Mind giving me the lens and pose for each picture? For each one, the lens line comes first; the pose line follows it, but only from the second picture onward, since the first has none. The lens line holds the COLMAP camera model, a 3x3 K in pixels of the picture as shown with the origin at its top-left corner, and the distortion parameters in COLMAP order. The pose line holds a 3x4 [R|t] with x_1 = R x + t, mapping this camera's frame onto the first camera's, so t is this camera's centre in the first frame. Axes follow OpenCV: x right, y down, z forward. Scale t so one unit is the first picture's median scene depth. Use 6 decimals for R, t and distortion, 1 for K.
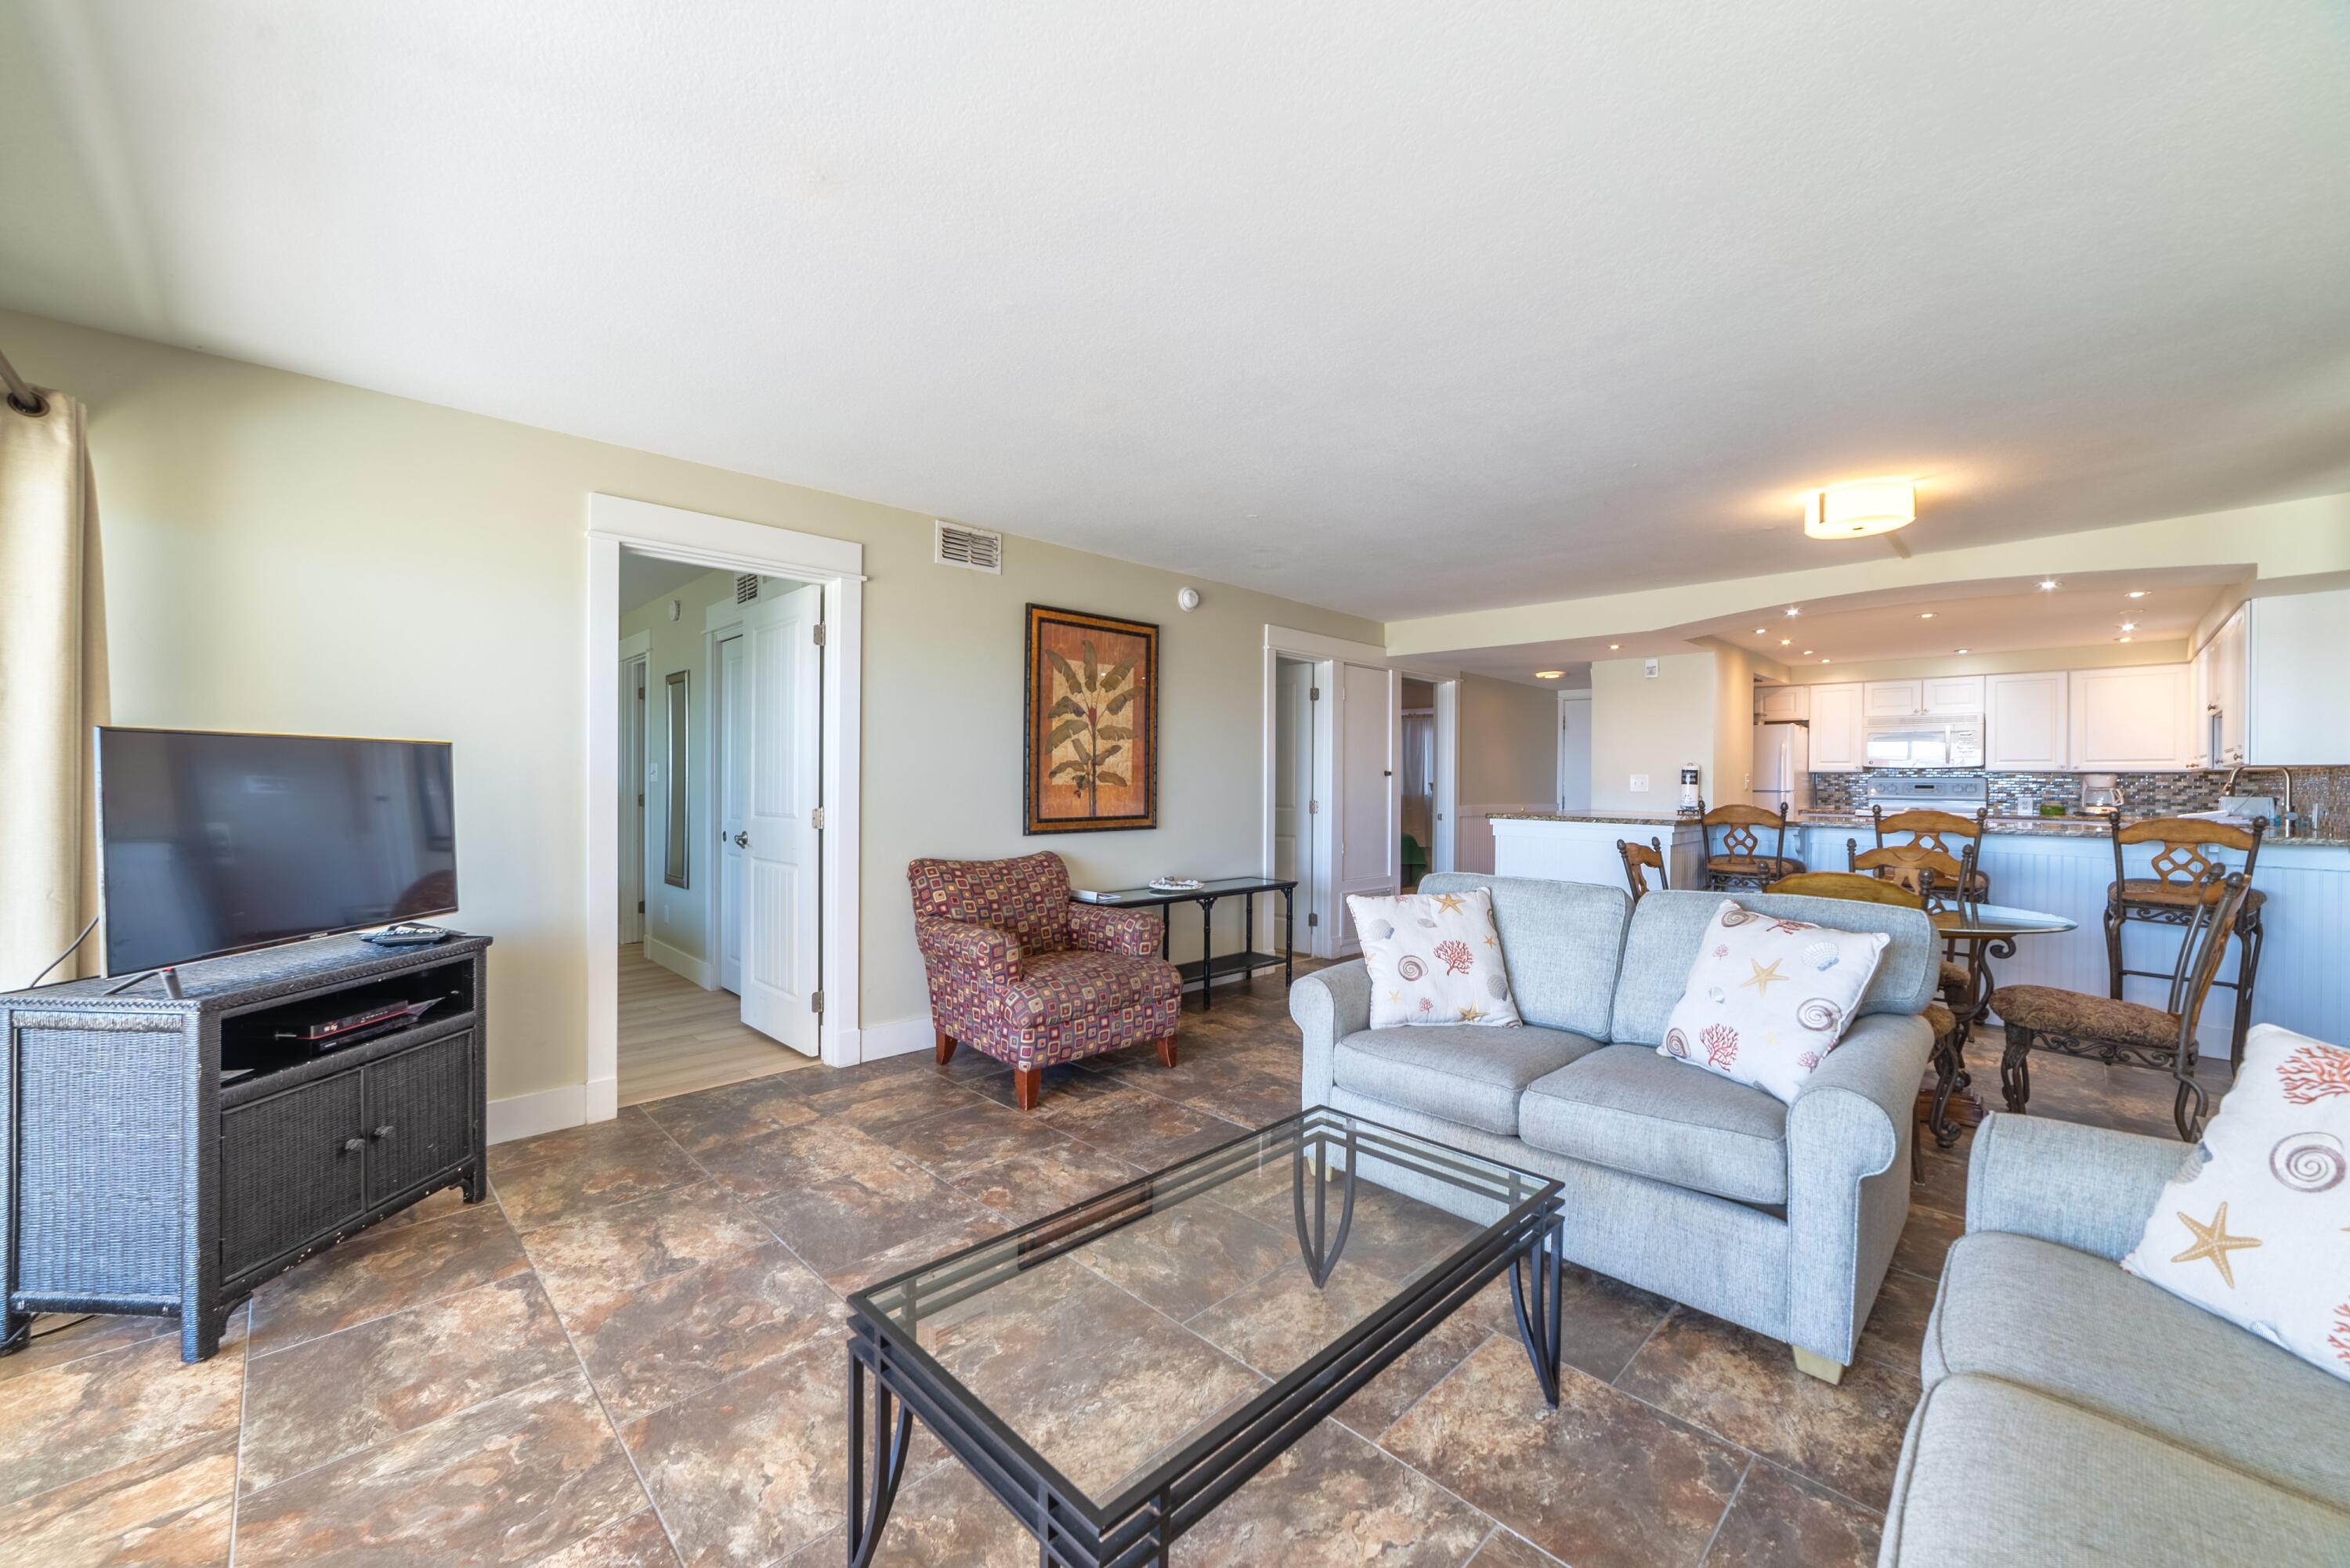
lens RADIAL K [[902.7, 0, 1175.0], [0, 902.7, 784.0], [0, 0, 1]] dist [-0.013494, 0.009297]
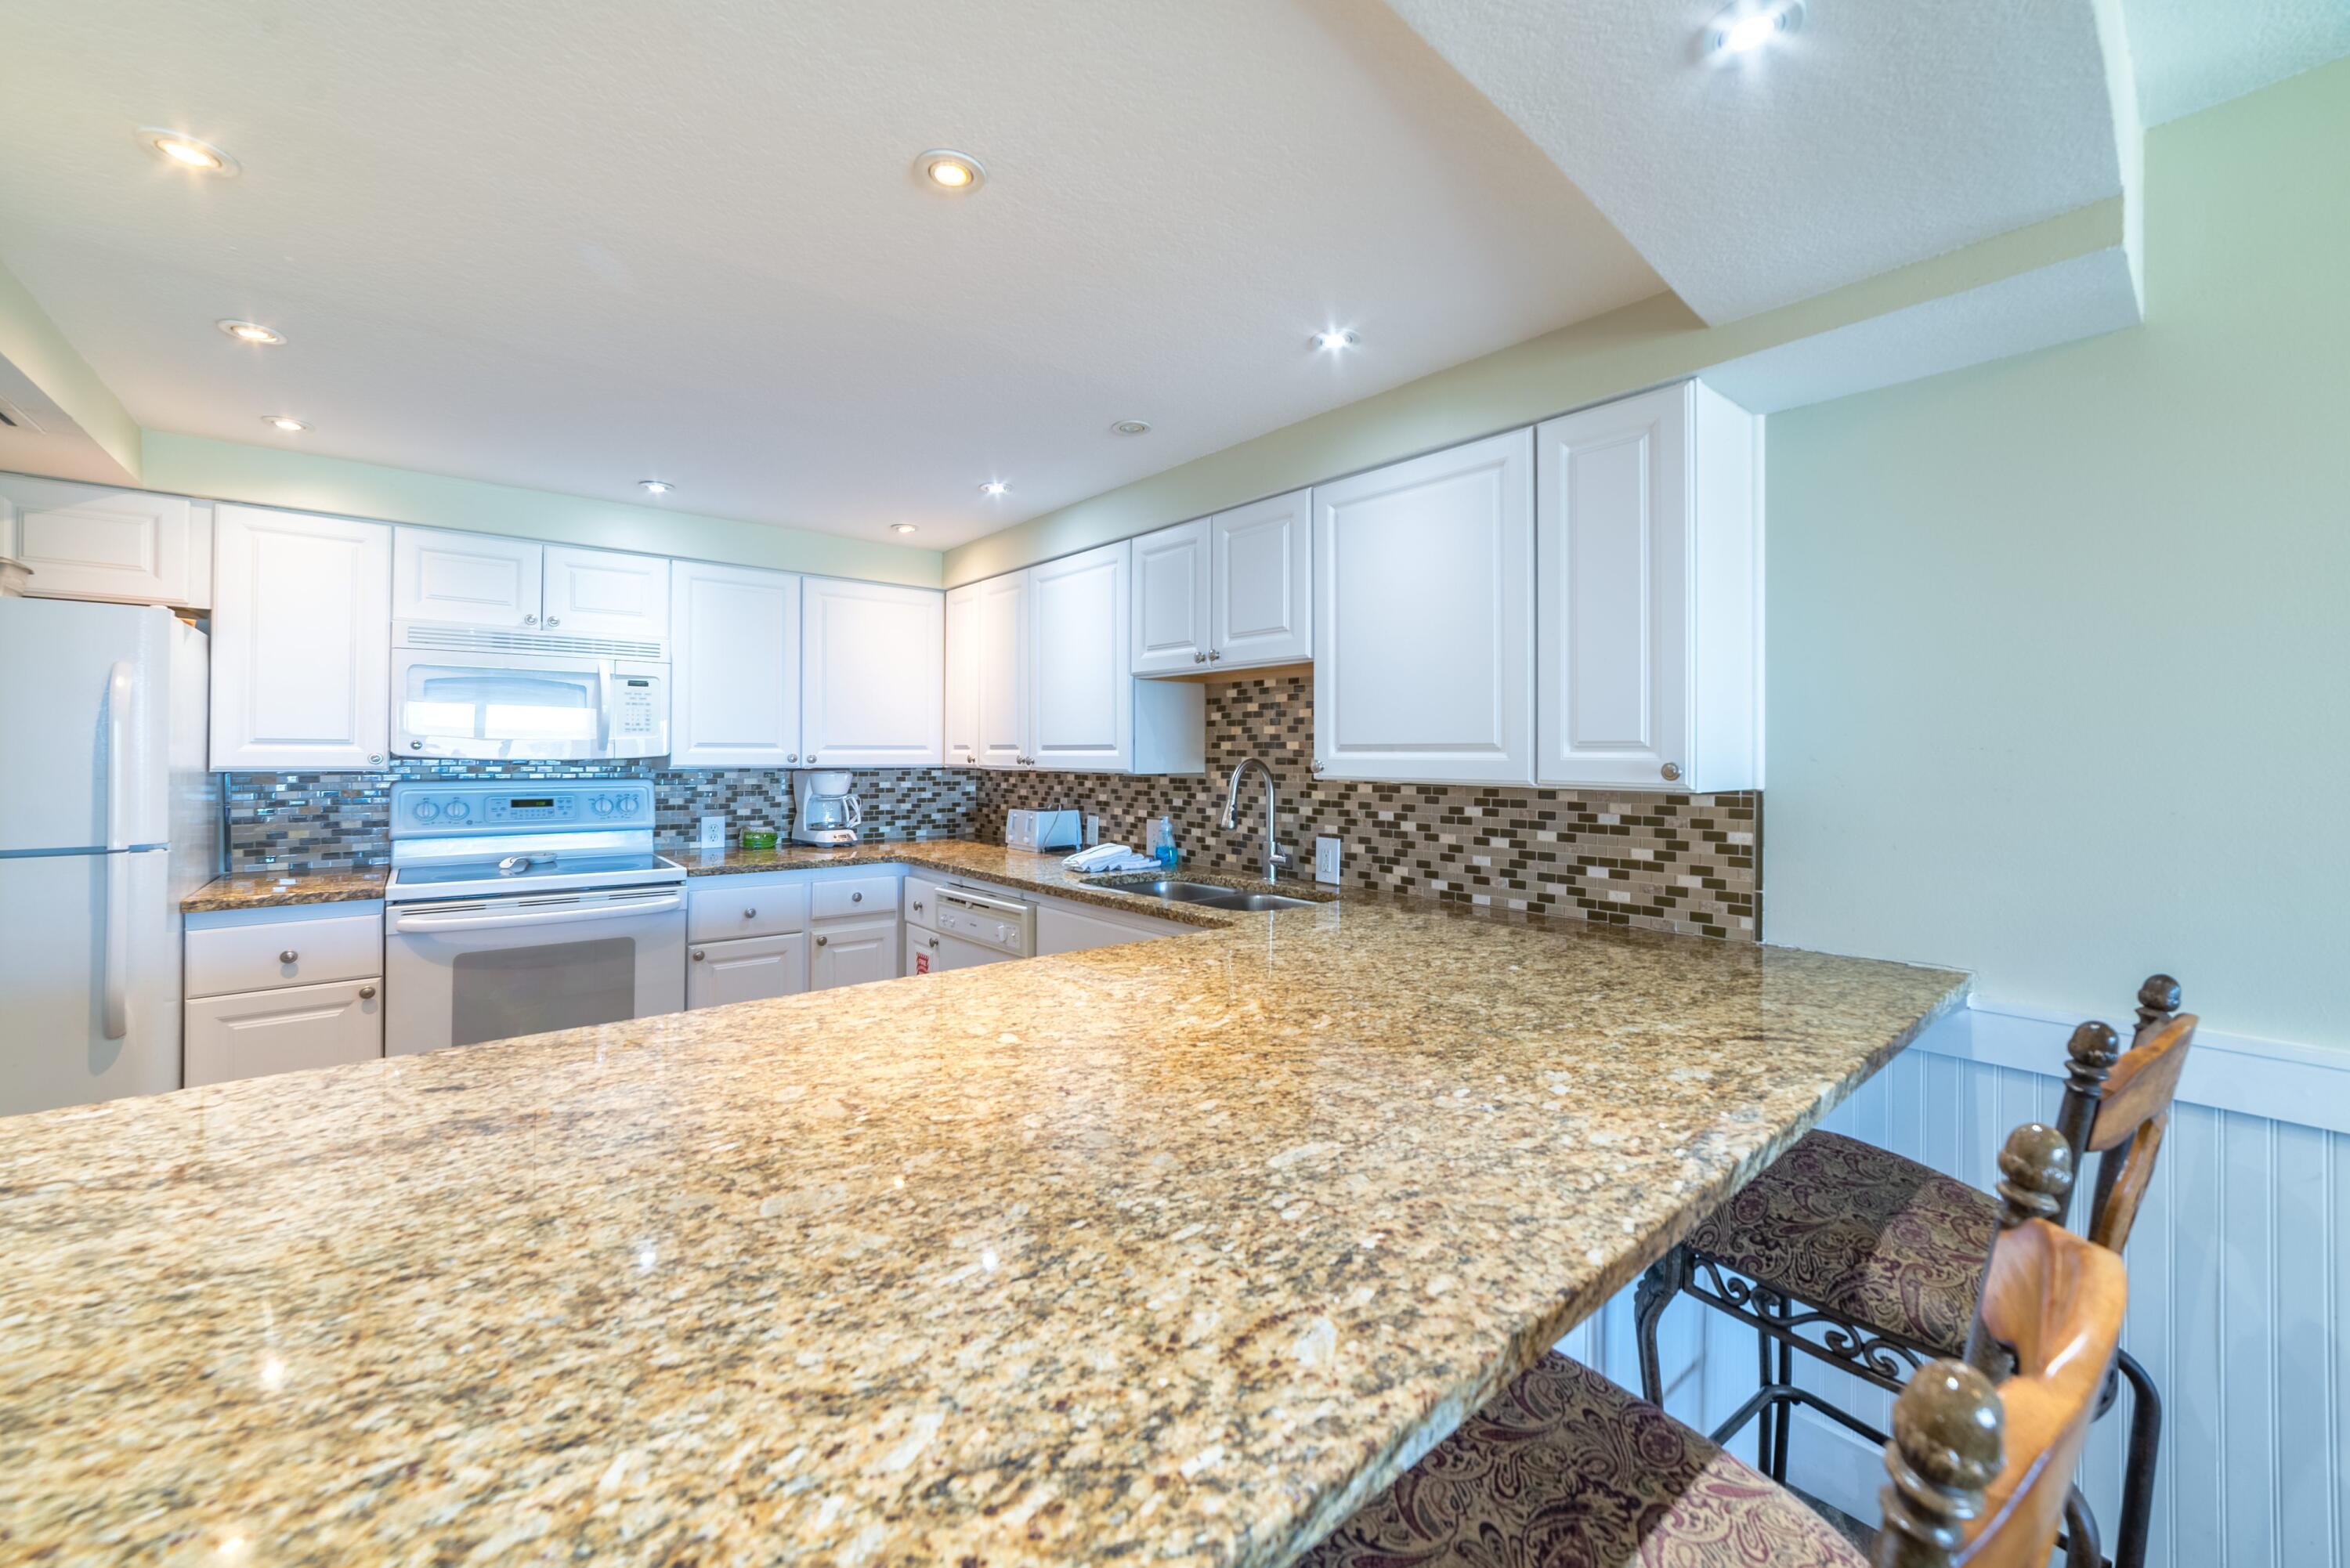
lens RADIAL K [[925.4, 0, 1177.2], [0, 925.4, 749.7], [0, 0, 1]] dist [-0.021092, 0.011927]
pose [[0.073353, -0.003485, 0.997300, 0.643407], [0.001124, 0.999994, 0.003412, -0.035035], [-0.997305, 0.000871, 0.073356, 1.008145]]
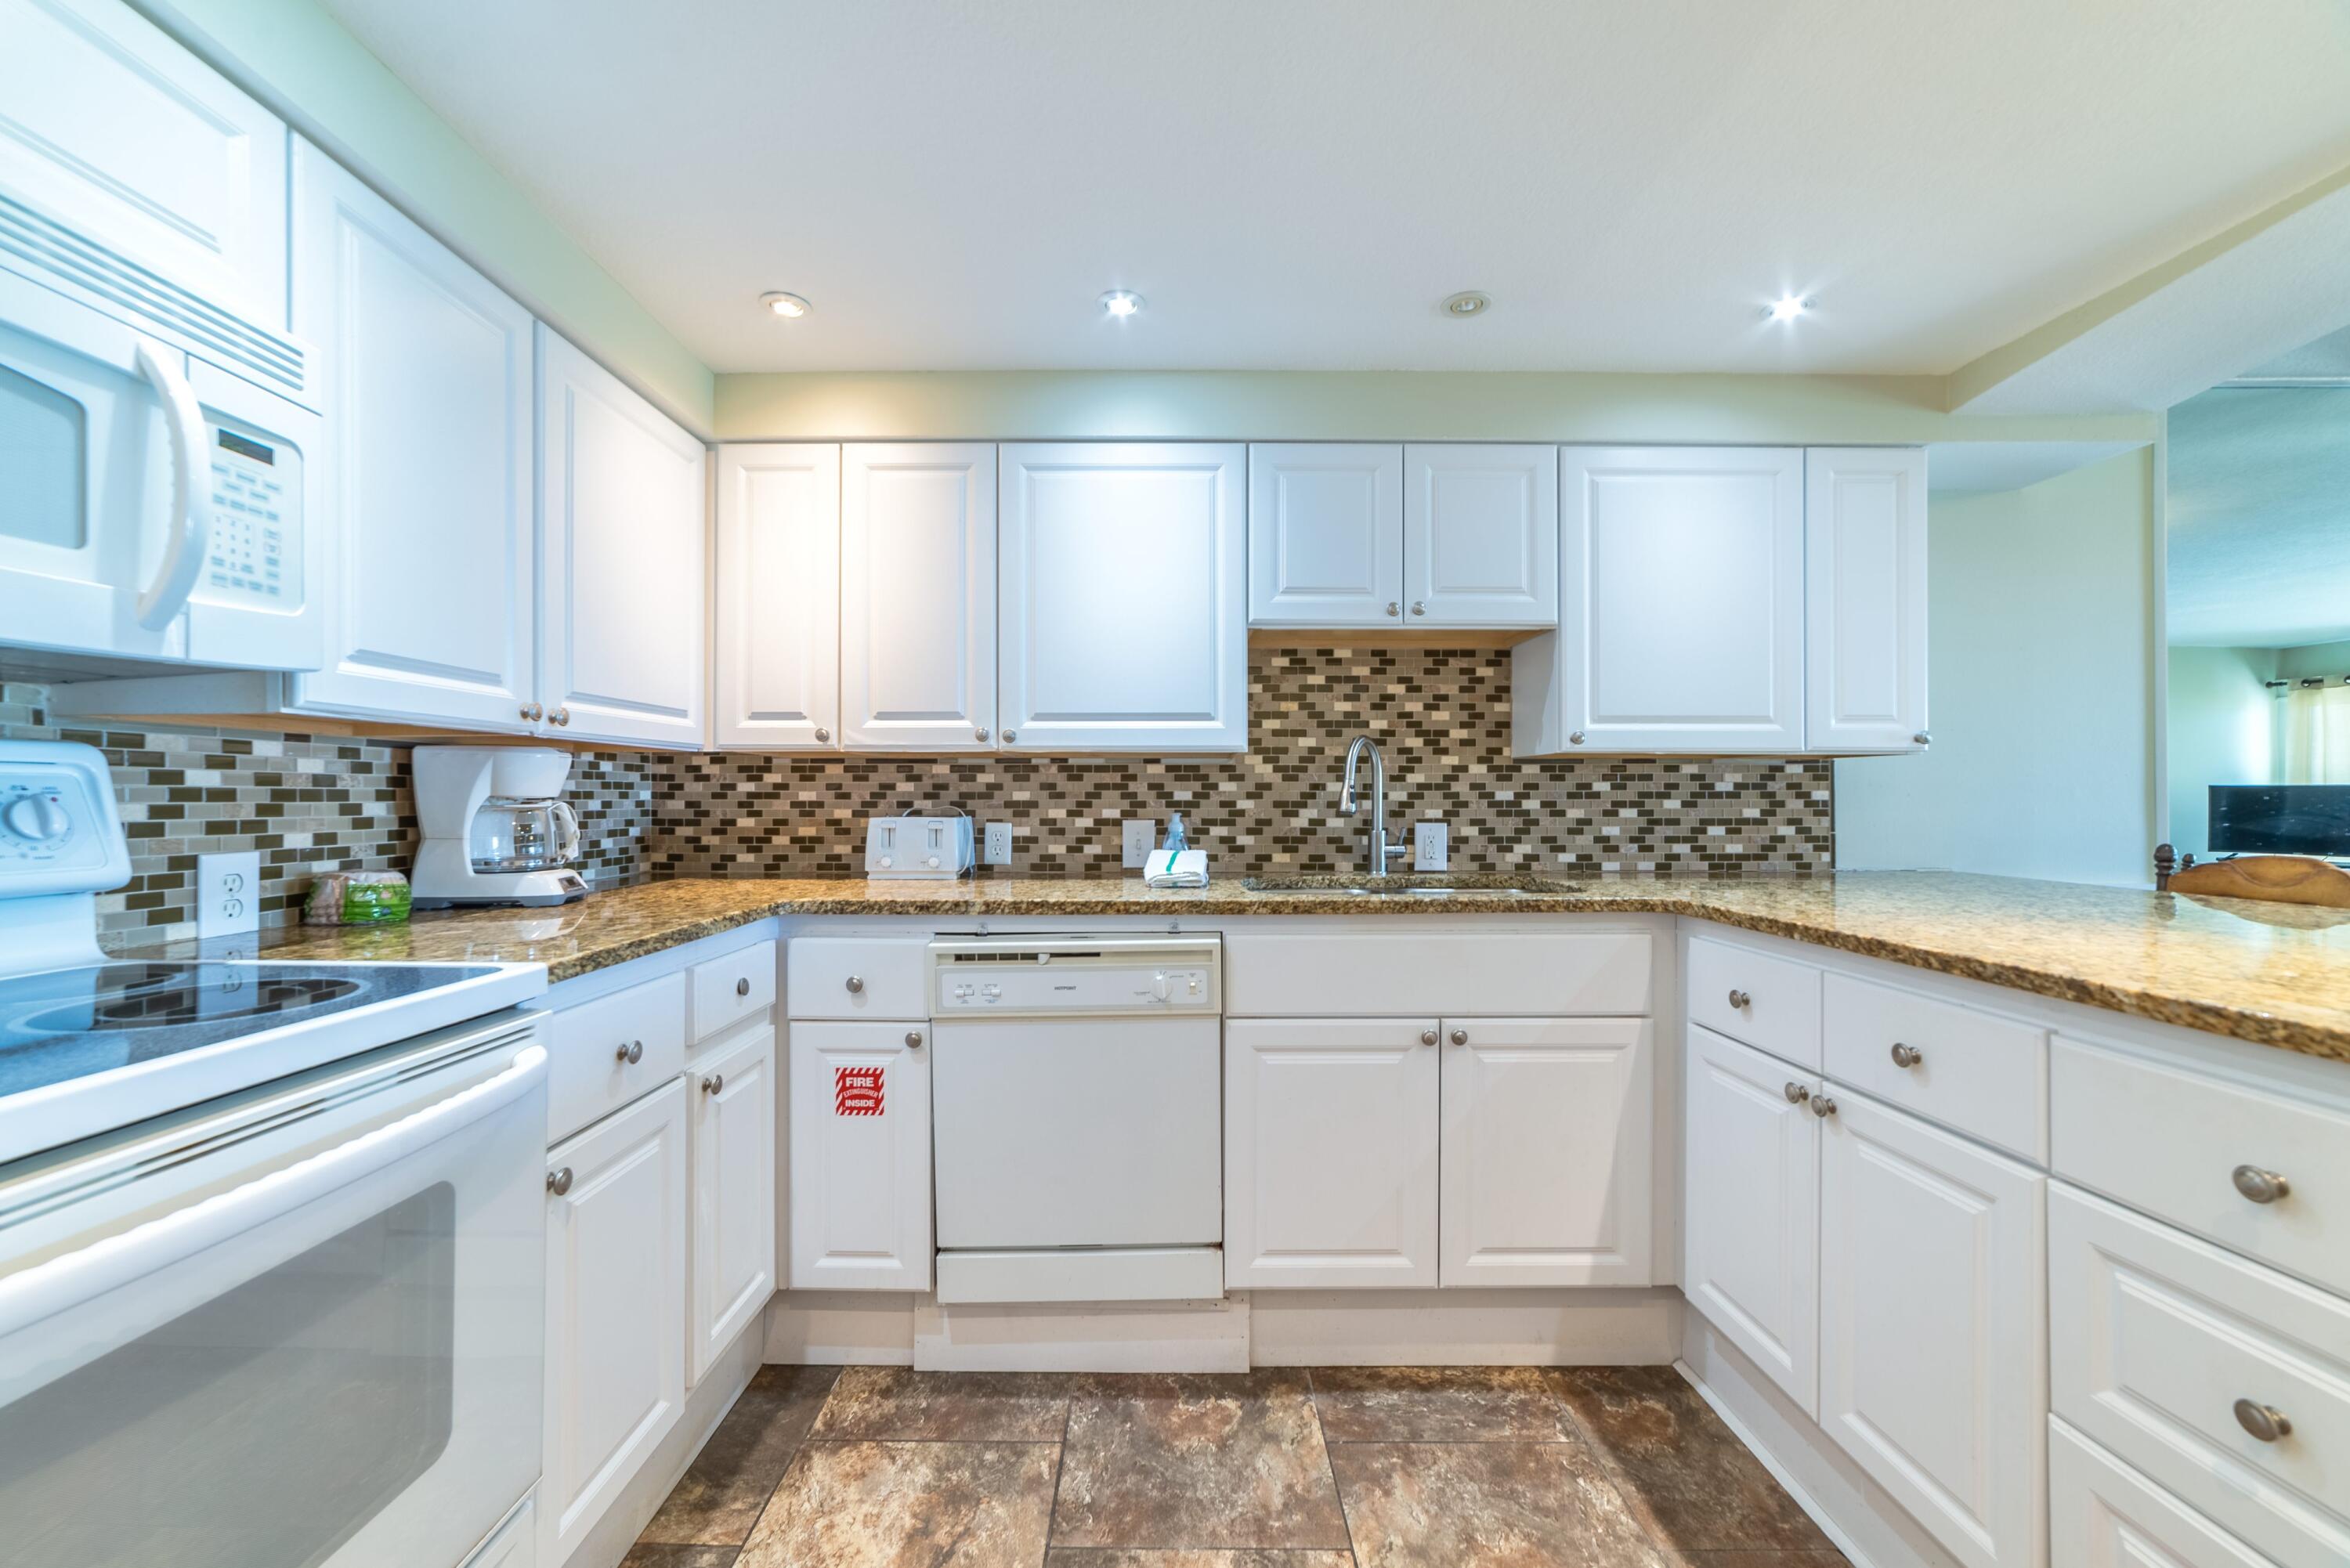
lens RADIAL K [[913.1, 0, 1151.7], [0, 913.1, 794.4], [0, 0, 1]] dist [-0.022809, 0.011362]
pose [[-0.716334, -0.007724, 0.697715, 0.959863], [-0.002394, 0.999960, 0.008612, -0.000092], [-0.697754, 0.004499, -0.716324, 1.439296]]
